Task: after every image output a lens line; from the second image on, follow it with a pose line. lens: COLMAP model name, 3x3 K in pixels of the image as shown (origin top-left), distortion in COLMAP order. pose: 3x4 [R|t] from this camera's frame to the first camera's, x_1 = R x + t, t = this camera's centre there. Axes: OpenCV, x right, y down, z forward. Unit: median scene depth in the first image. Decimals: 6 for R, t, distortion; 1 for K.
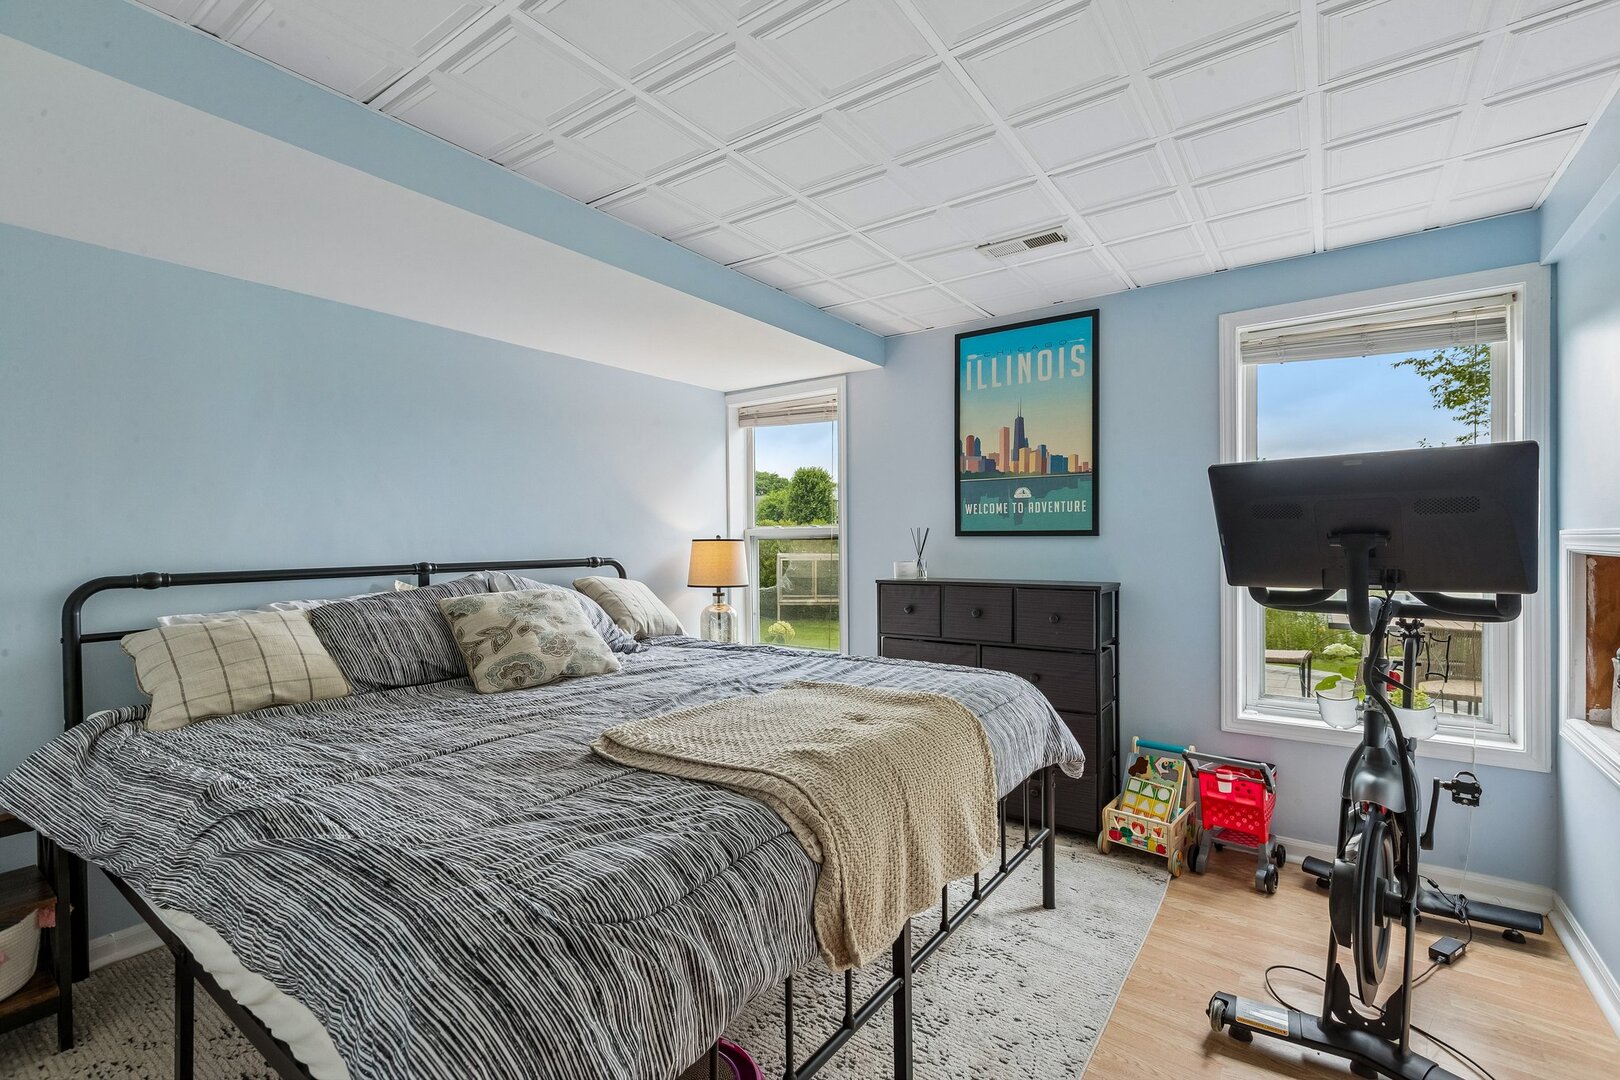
lens RADIAL K [[723.8, 0, 808.4], [0, 723.8, 542.6], [0, 0, 1]] dist [0.002830, -0.000638]
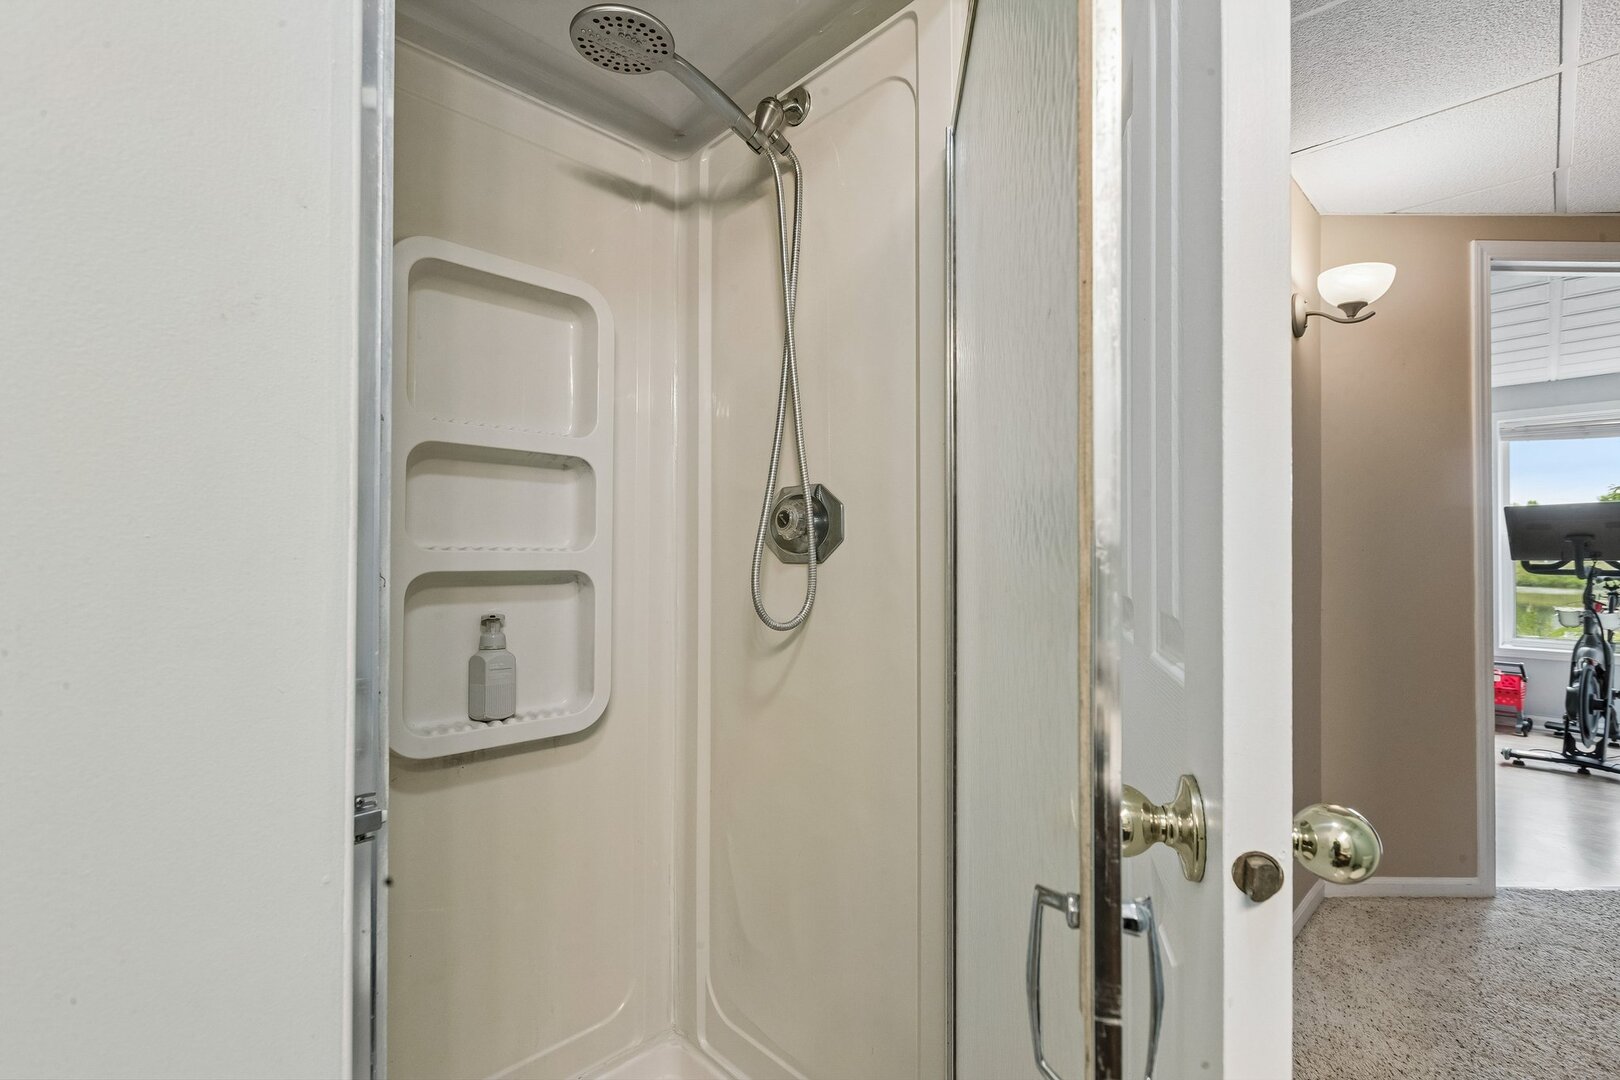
lens RADIAL K [[723.8, 0, 808.4], [0, 723.8, 542.6], [0, 0, 1]] dist [0.002830, -0.000638]
pose [[0.985583, 0.009531, -0.168926, -1.171099], [-0.013061, 0.999719, -0.019798, 0.077295], [0.168690, 0.021719, 0.985430, -1.558658]]
